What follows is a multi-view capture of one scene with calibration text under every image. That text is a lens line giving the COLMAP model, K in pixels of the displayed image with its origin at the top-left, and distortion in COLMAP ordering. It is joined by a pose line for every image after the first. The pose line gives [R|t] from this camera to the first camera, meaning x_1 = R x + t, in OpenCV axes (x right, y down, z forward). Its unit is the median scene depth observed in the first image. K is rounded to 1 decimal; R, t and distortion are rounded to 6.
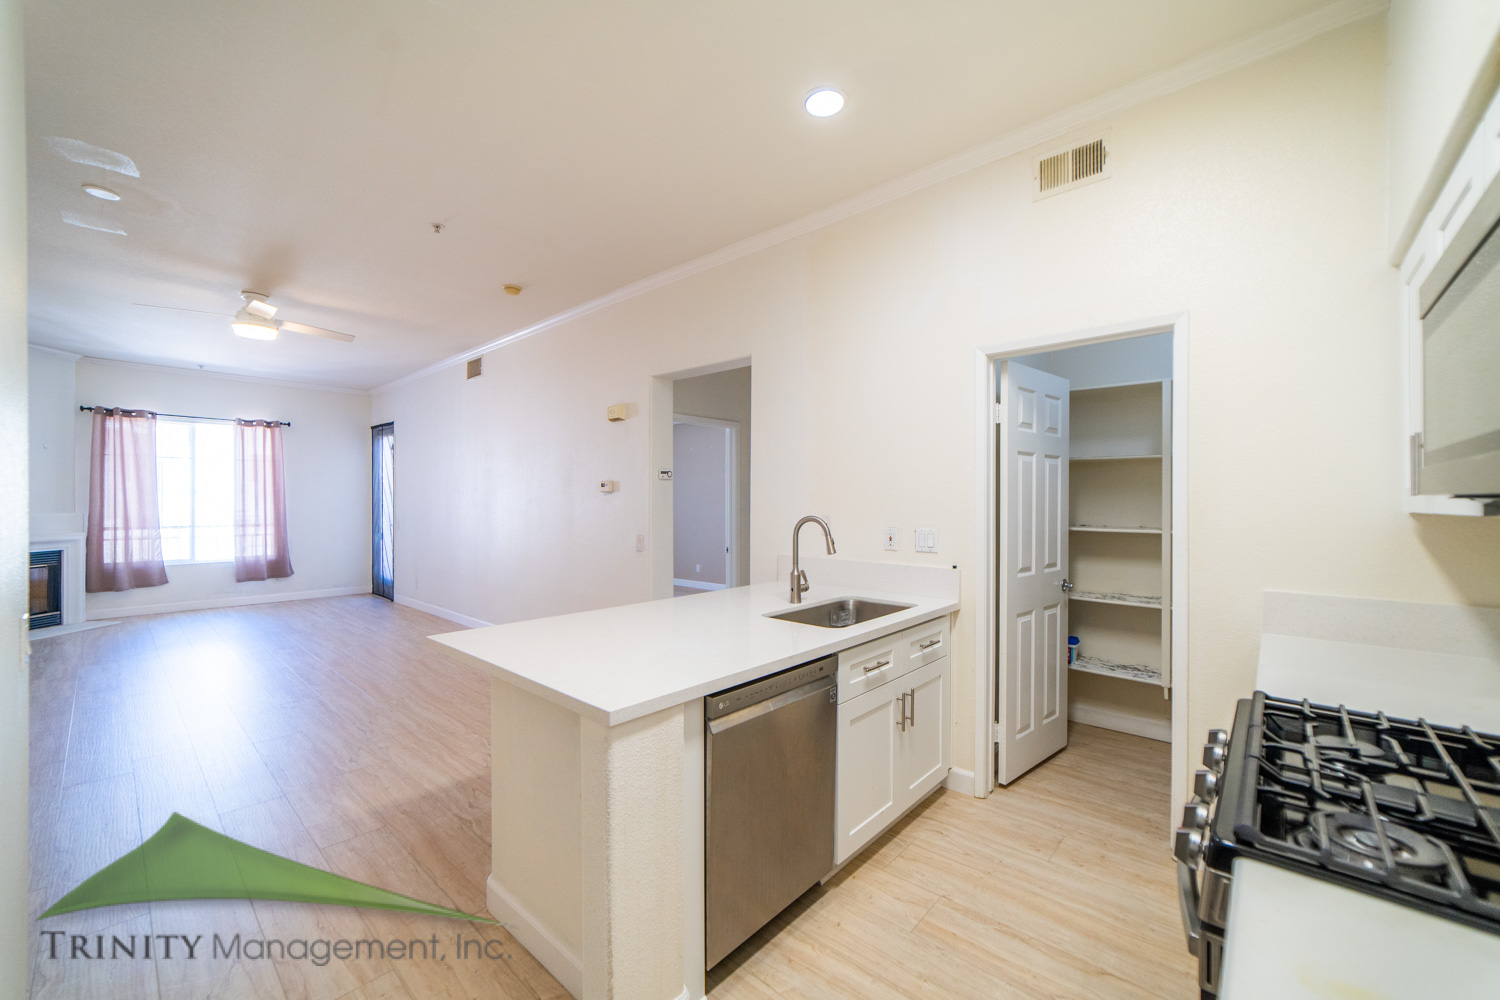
lens RADIAL K [[585.8, 0, 750.4], [0, 585.8, 507.8], [0, 0, 1]] dist [-0.000973, 0.000162]
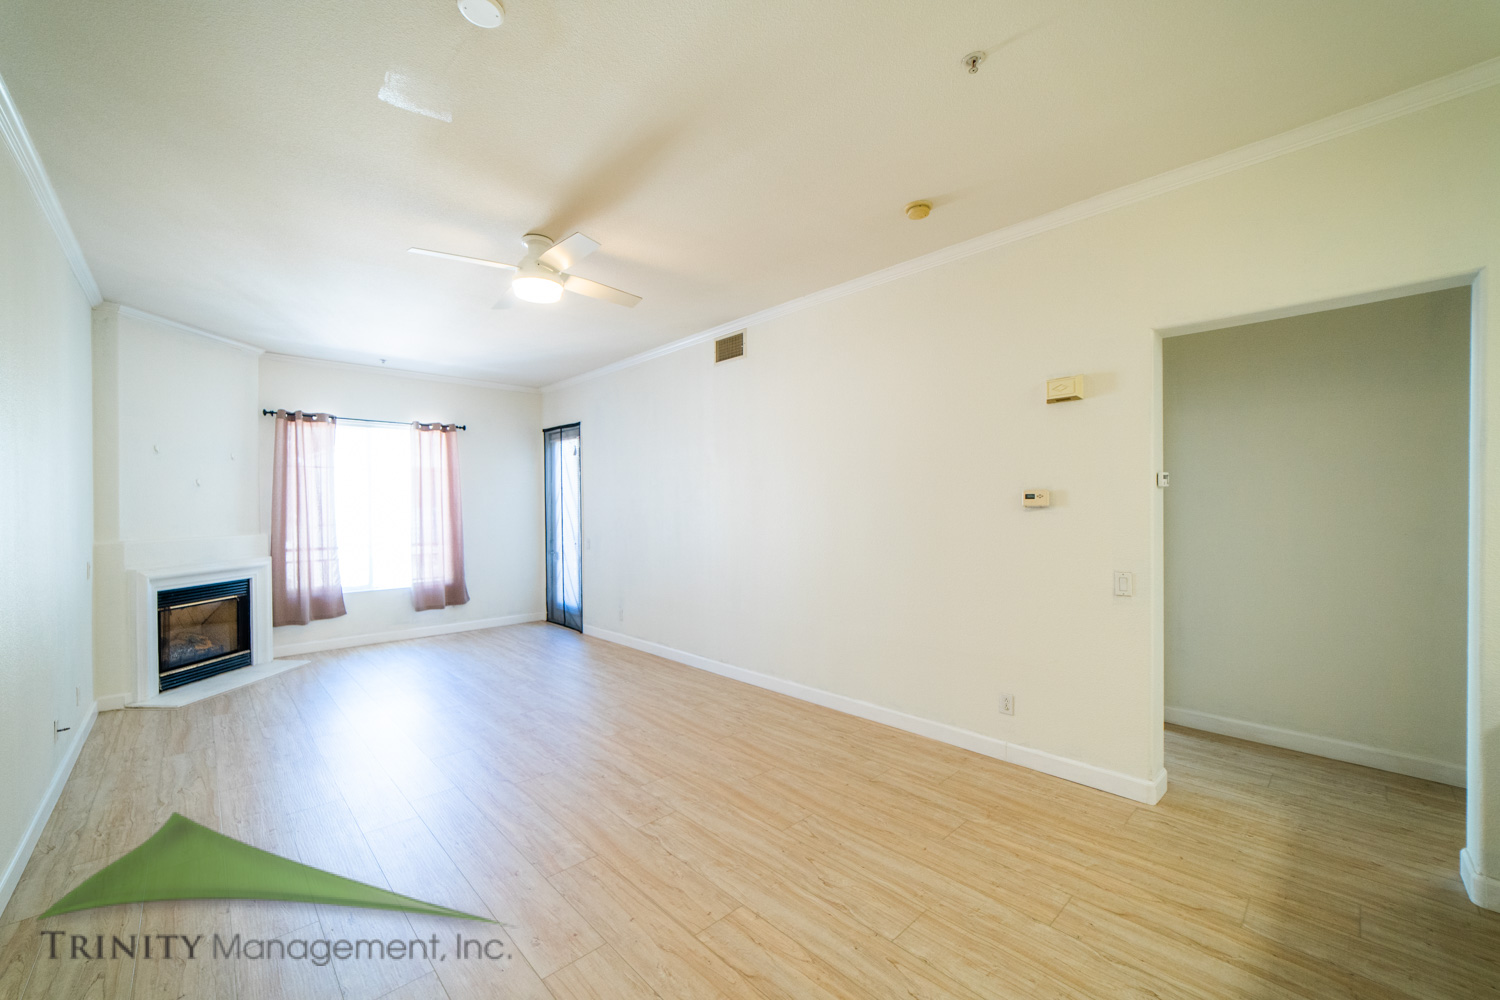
lens RADIAL K [[604.2, 0, 749.3], [0, 604.2, 516.0], [0, 0, 1]] dist [-0.000210, -0.000079]
pose [[0.995379, -0.008558, -0.095646, -0.321348], [0.009015, 0.999950, 0.004350, -0.013596], [0.095604, -0.005192, 0.995406, 0.169492]]
